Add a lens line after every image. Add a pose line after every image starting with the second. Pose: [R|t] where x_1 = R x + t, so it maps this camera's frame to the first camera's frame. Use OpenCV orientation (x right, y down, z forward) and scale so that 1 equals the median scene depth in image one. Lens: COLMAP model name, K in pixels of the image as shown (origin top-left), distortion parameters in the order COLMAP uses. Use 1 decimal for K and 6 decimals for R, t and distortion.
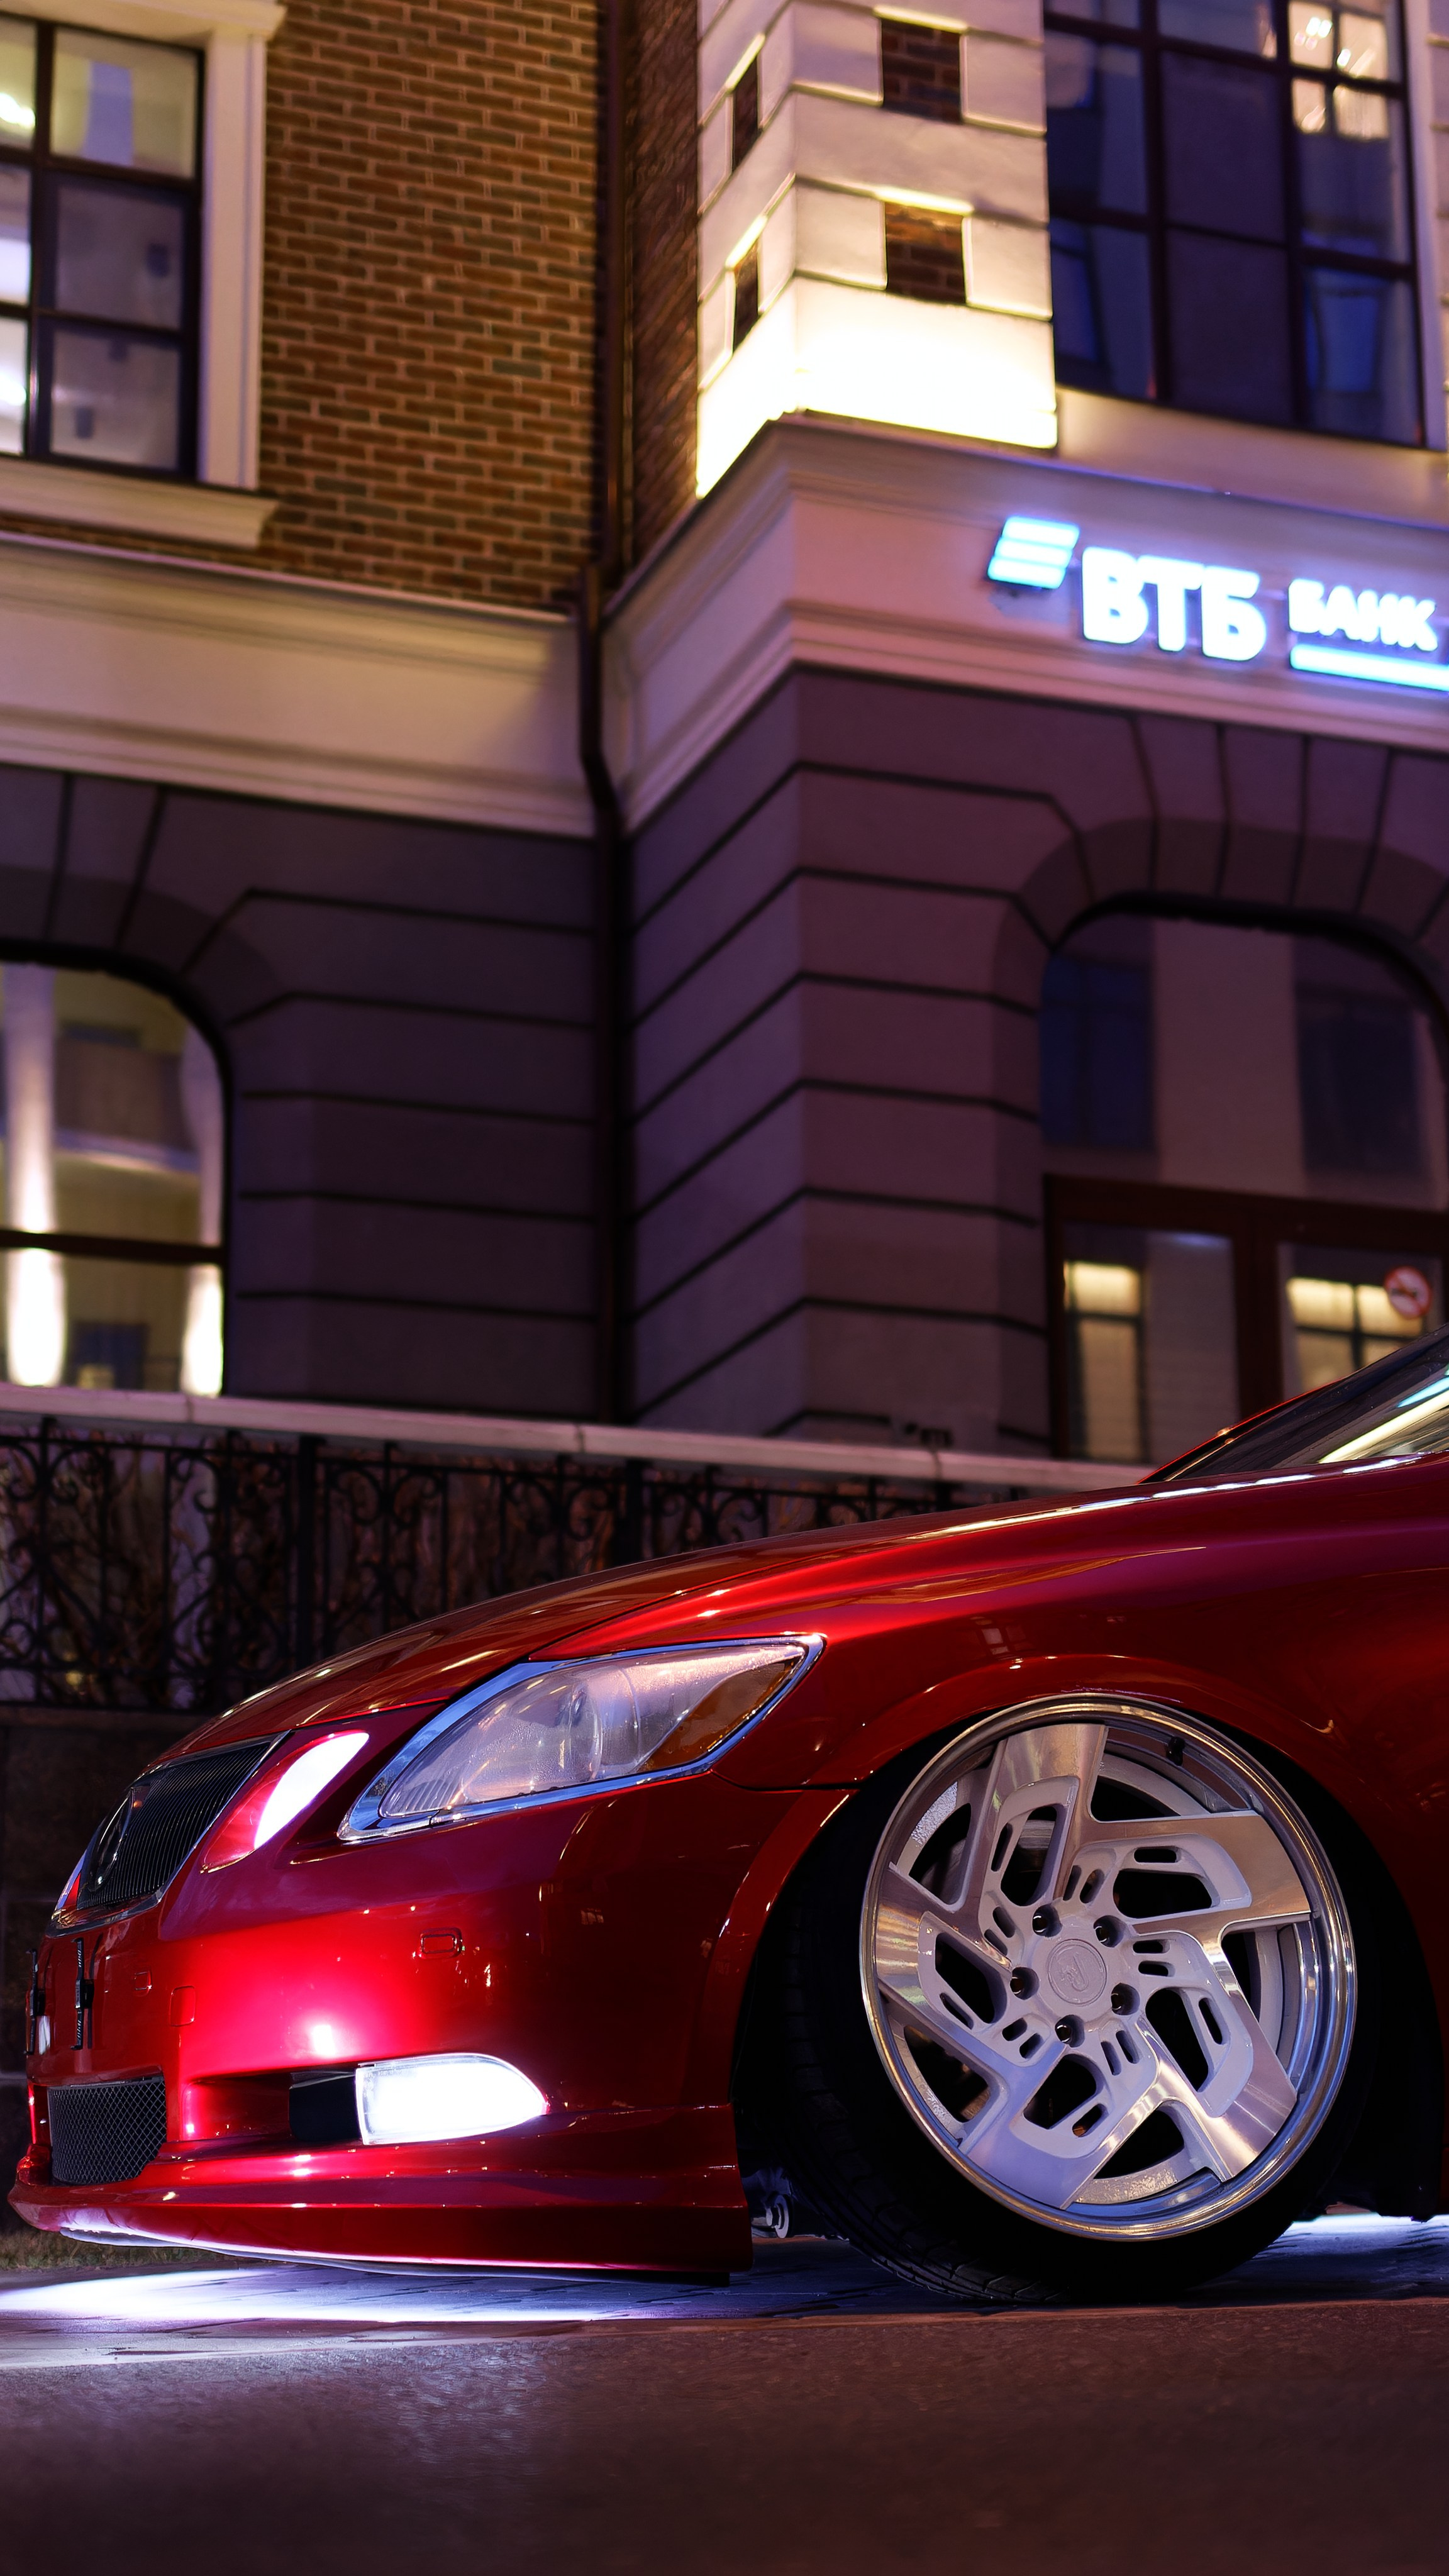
lens RADIAL K [[4018.1, 0, 724.5], [0, 4018.1, 1288.0], [0, 0, 1]] dist [0.054408, 0.067289]
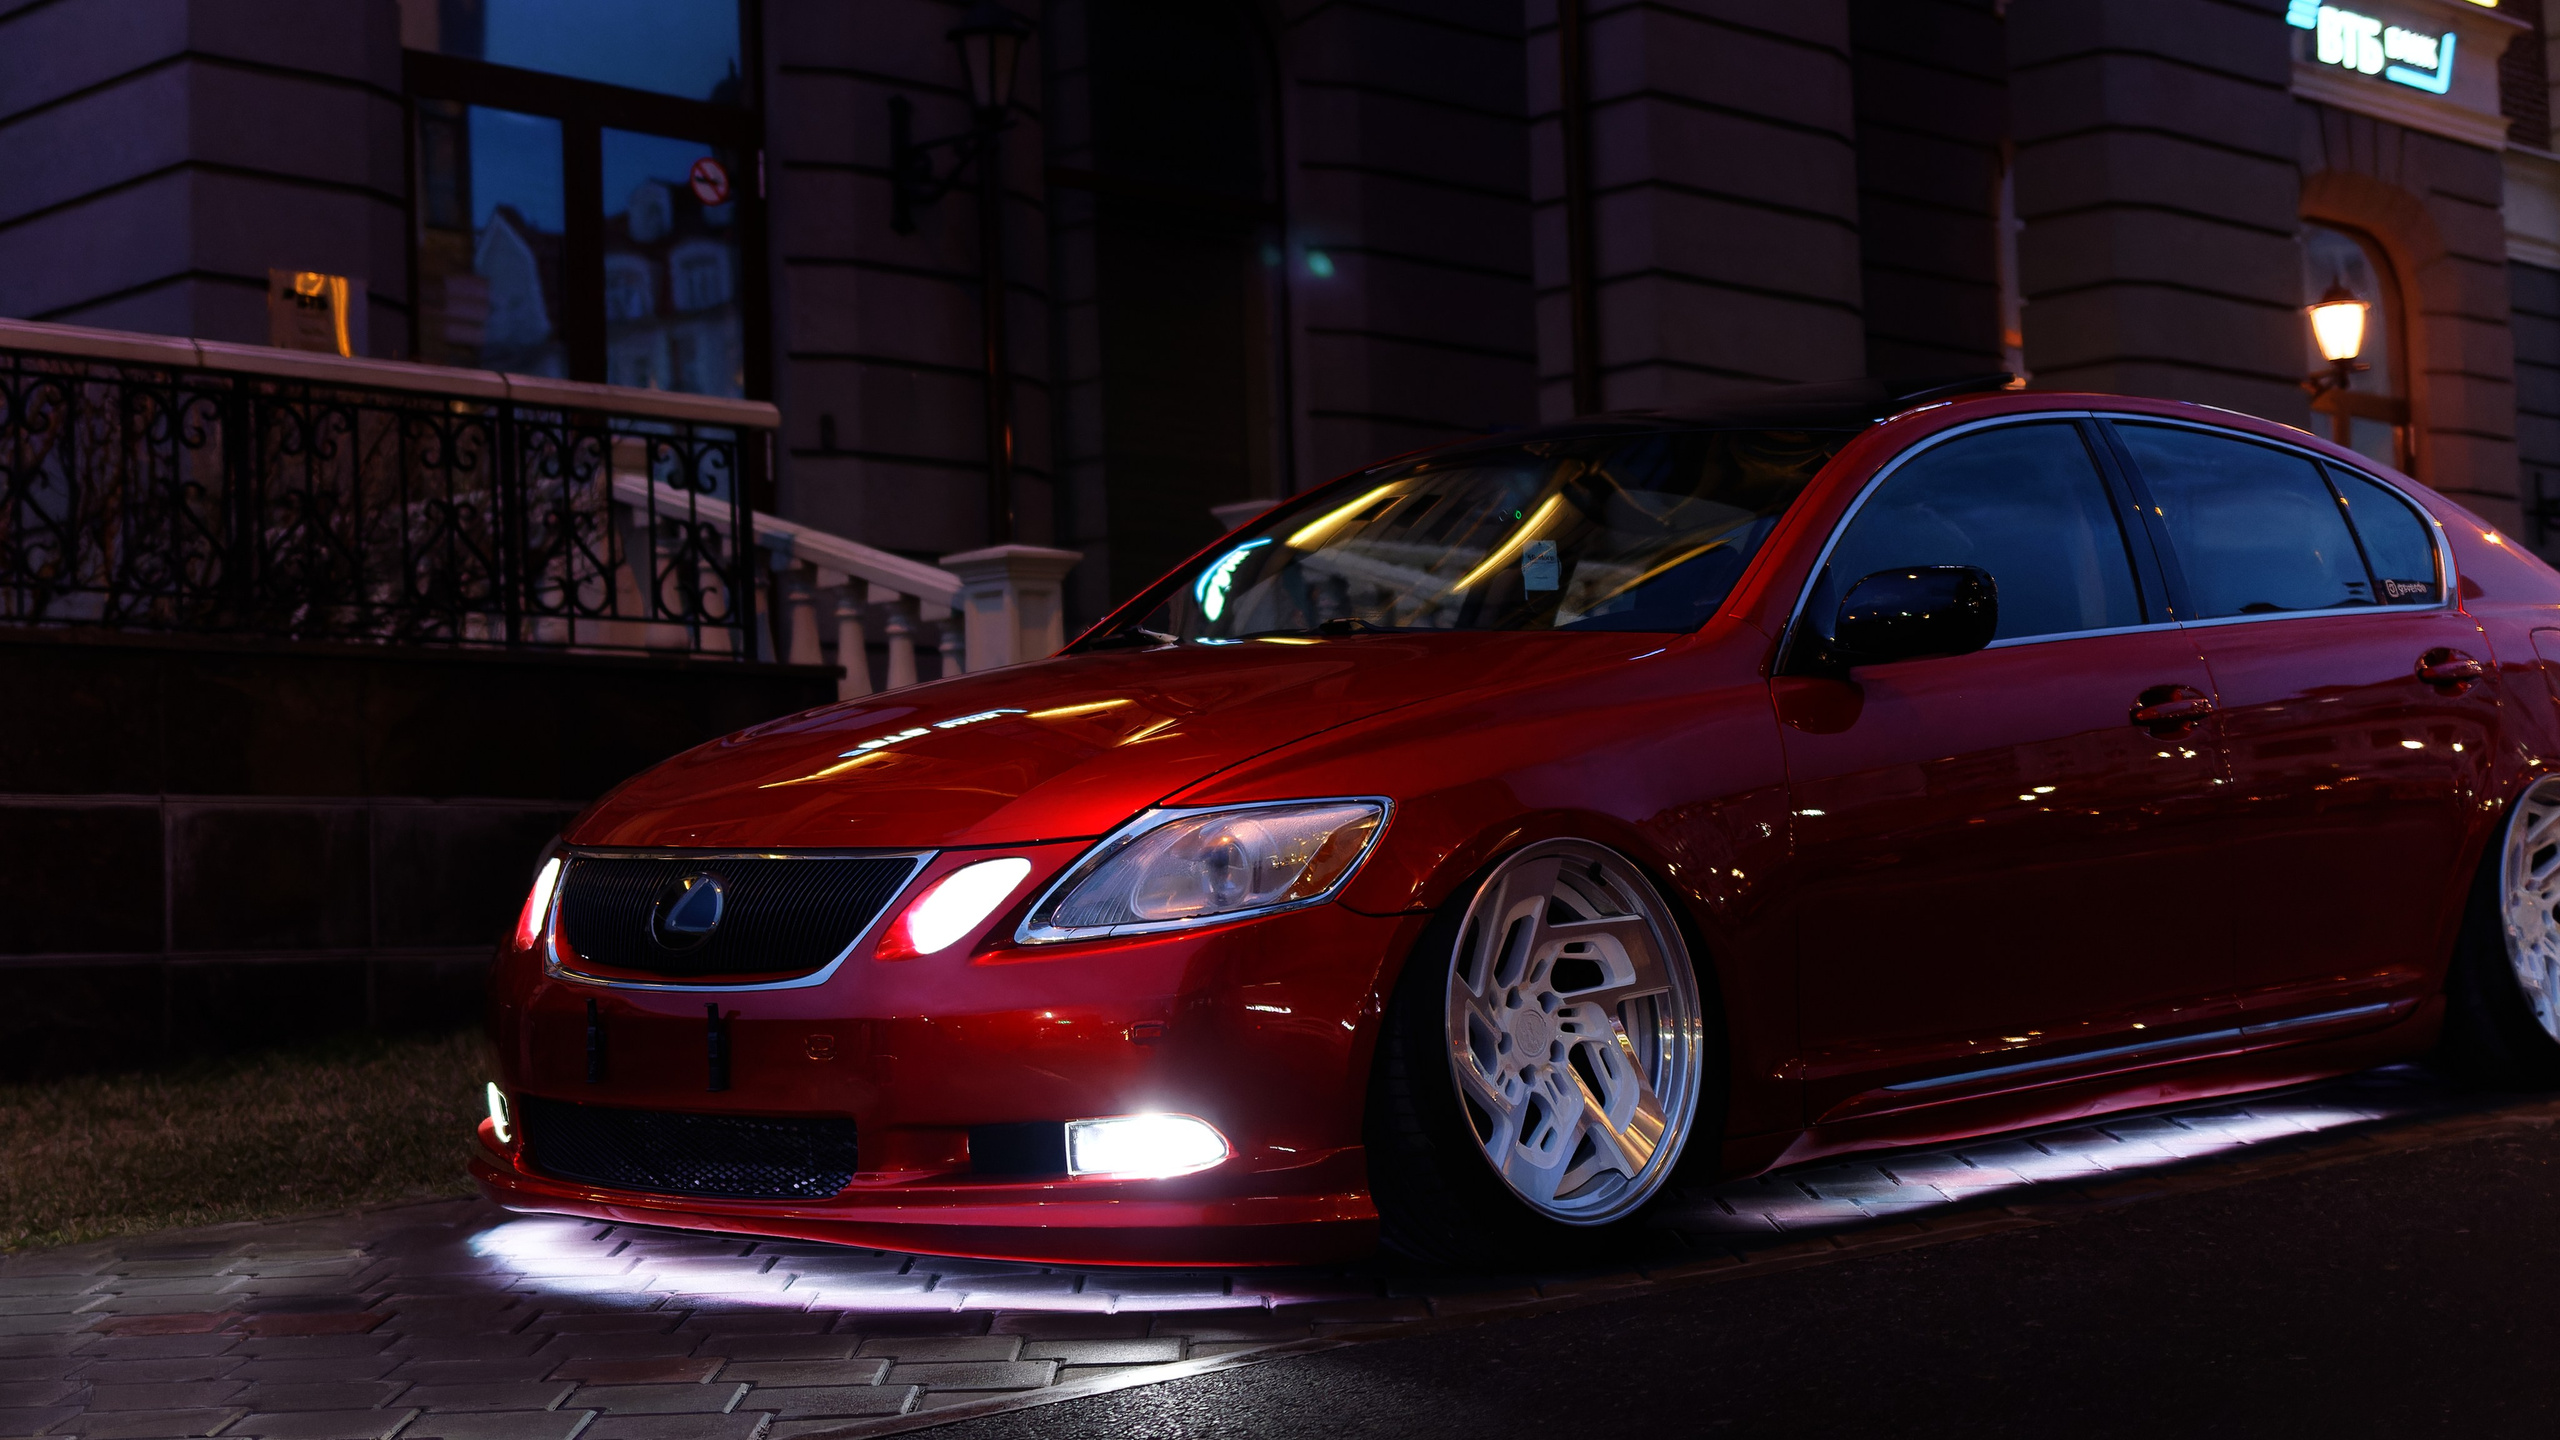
lens RADIAL K [[3928.4, 0, 1283.6], [0, 3928.4, 691.2], [0, 0, 1]] dist [0.045197, 0.131266]
pose [[0.898705, 0.011389, 0.438406, -0.585967], [-0.087071, 0.984396, 0.152918, -0.146881], [-0.429823, -0.175601, 0.885673, -0.146684]]
